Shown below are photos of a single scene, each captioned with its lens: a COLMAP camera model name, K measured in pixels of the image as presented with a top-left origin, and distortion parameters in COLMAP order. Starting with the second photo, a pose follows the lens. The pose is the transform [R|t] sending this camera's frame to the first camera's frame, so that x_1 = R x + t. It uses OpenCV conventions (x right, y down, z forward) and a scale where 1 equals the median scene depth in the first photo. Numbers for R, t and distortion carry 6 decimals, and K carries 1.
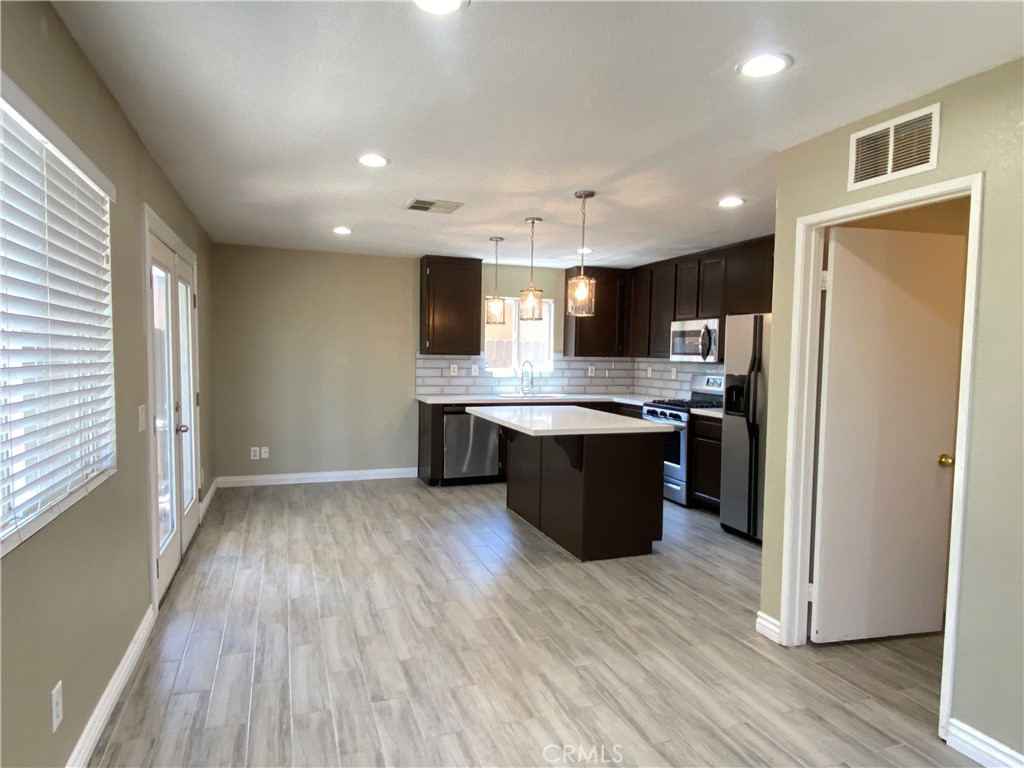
lens RADIAL K [[624.9, 0, 512.0], [0, 624.9, 384.0], [0, 0, 1]] dist [0.149324, -0.152805]
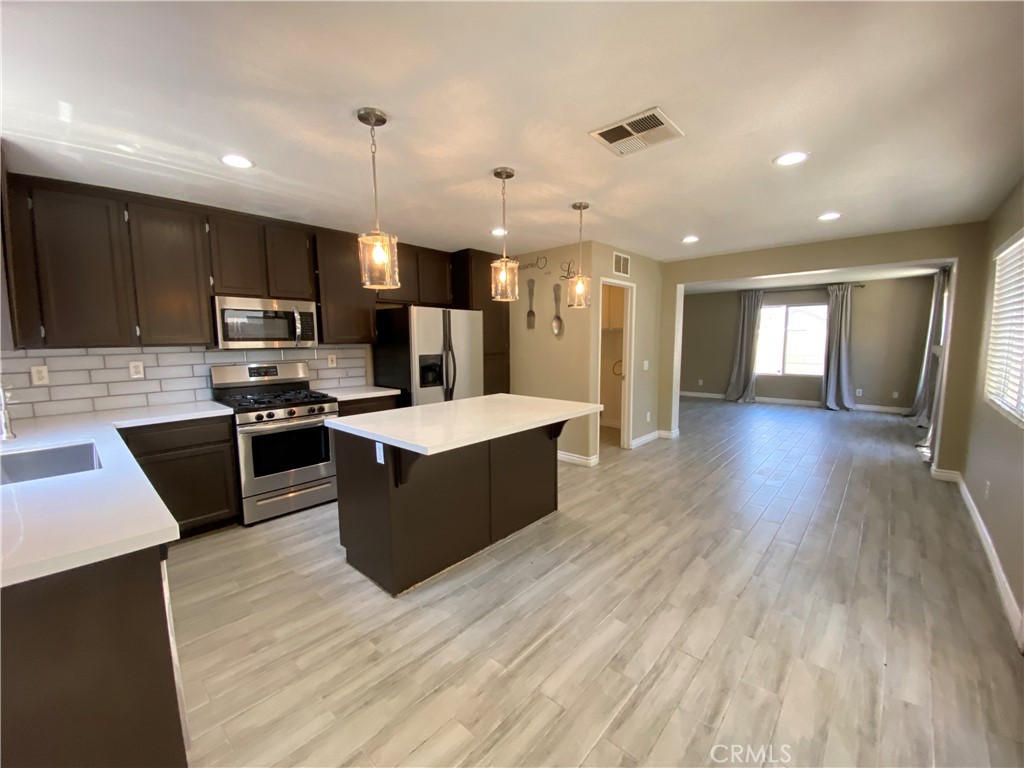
lens RADIAL K [[409.1, 0, 512.0], [0, 409.1, 384.0], [0, 0, 1]] dist [0.030693, -0.025633]
pose [[-0.464547, -0.108141, 0.878920, -0.396152], [0.046232, 0.988200, 0.146023, -0.060014], [-0.884341, 0.108468, -0.454066, 1.080749]]
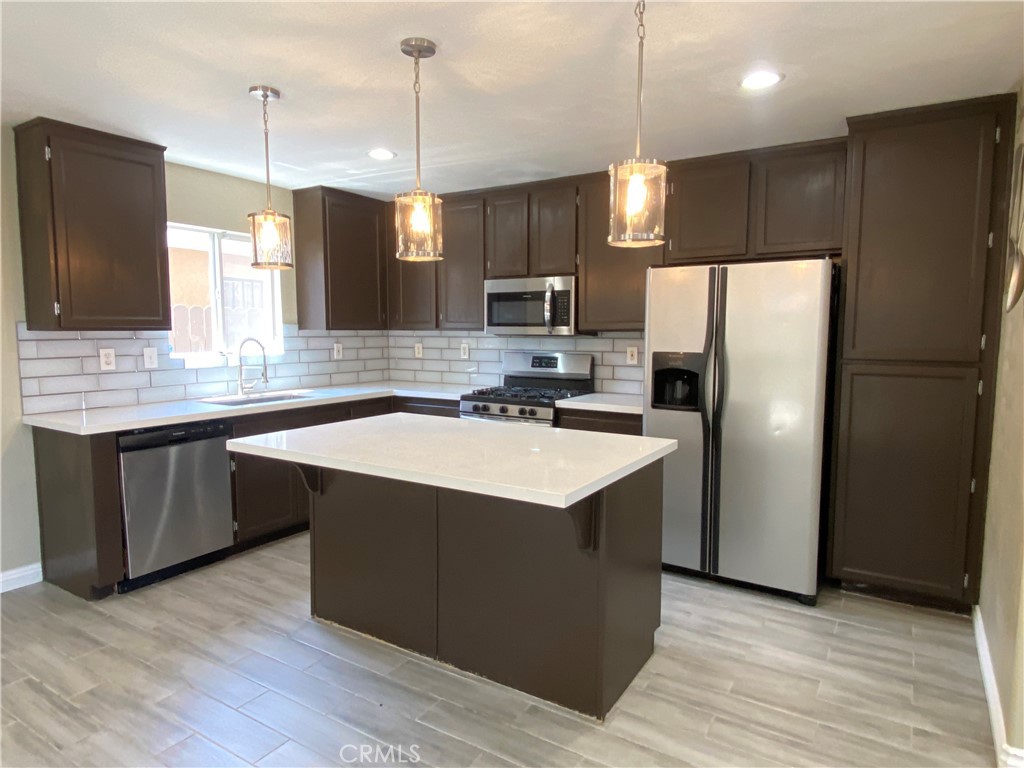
lens RADIAL K [[626.2, 0, 512.0], [0, 626.2, 384.0], [0, 0, 1]] dist [0.061838, -0.054101]
pose [[0.790569, -0.069460, 0.608421, -0.191678], [0.042224, 0.997365, 0.058997, -0.024623], [-0.610915, -0.020951, 0.791419, 0.486135]]
